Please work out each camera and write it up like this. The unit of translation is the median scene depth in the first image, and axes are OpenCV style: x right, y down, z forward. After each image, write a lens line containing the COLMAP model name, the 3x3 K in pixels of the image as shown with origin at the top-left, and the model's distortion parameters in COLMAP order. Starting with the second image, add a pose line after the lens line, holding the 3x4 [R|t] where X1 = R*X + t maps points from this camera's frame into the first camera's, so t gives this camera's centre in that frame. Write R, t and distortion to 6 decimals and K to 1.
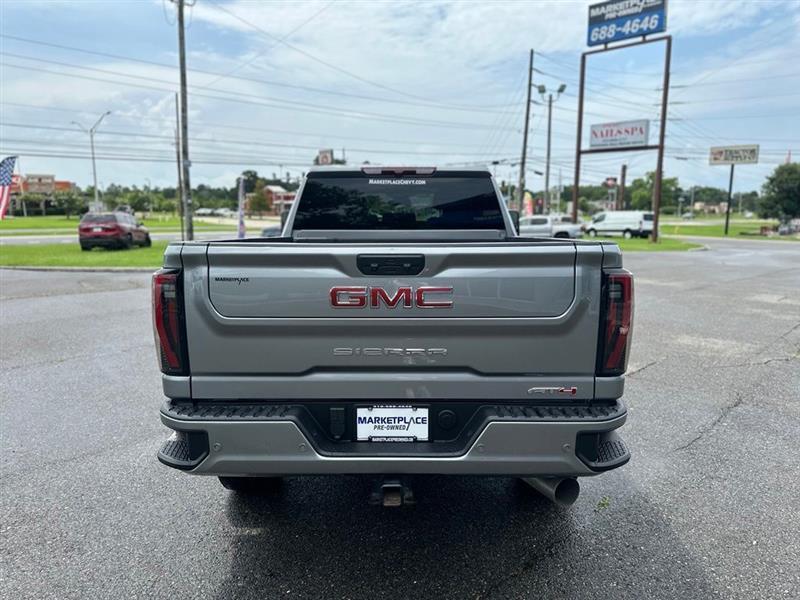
lens RADIAL K [[575.6, 0, 402.5], [0, 575.6, 297.4], [0, 0, 1]] dist [0.073236, -0.105541]
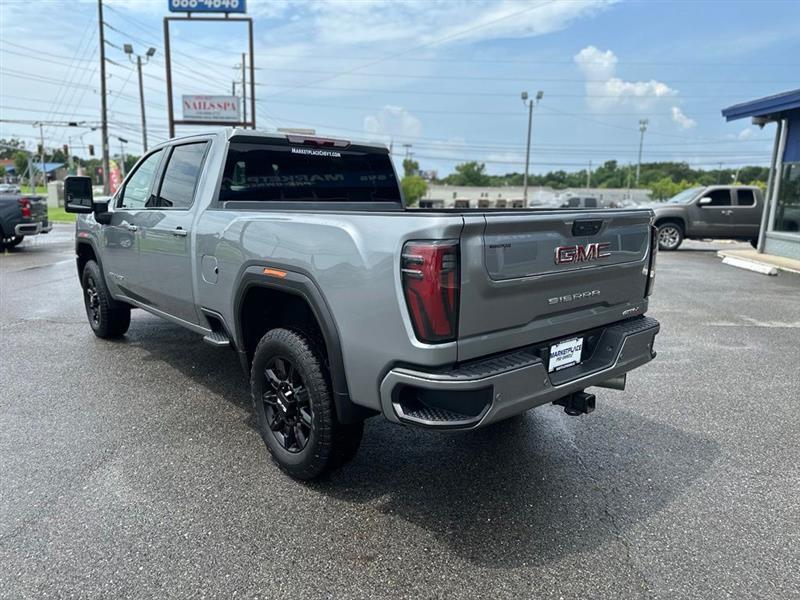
lens RADIAL K [[570.4, 0, 400.5], [0, 570.4, 312.0], [0, 0, 1]] dist [0.035737, -0.061141]
pose [[0.747730, -0.120369, 0.653002, -0.081507], [0.073165, 0.992379, 0.099149, -0.001944], [-0.659960, -0.026360, 0.750838, 0.021429]]
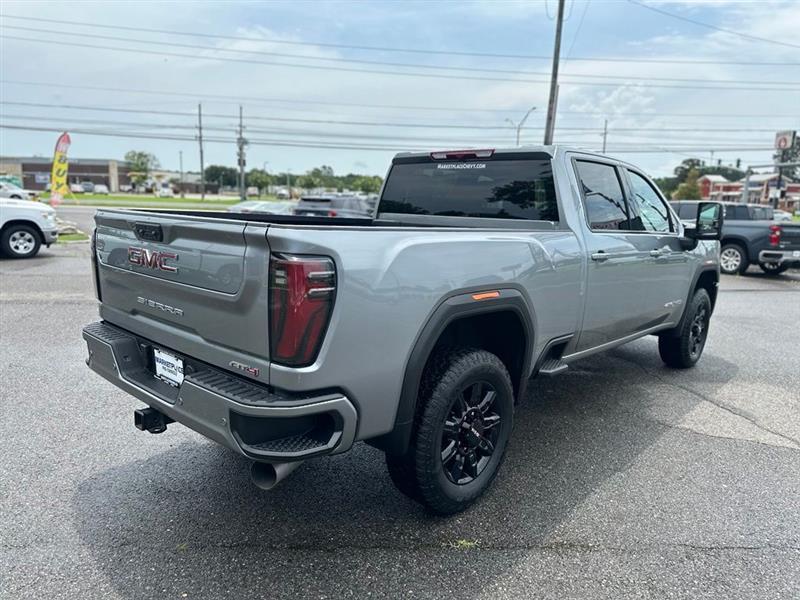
lens RADIAL K [[592.4, 0, 398.3], [0, 592.4, 290.9], [0, 0, 1]] dist [-0.012353, -0.010793]
pose [[0.738362, 0.122247, -0.663232, 0.082984], [-0.120741, 0.991507, 0.048336, -0.004125], [0.663508, 0.044390, 0.746851, 0.028793]]
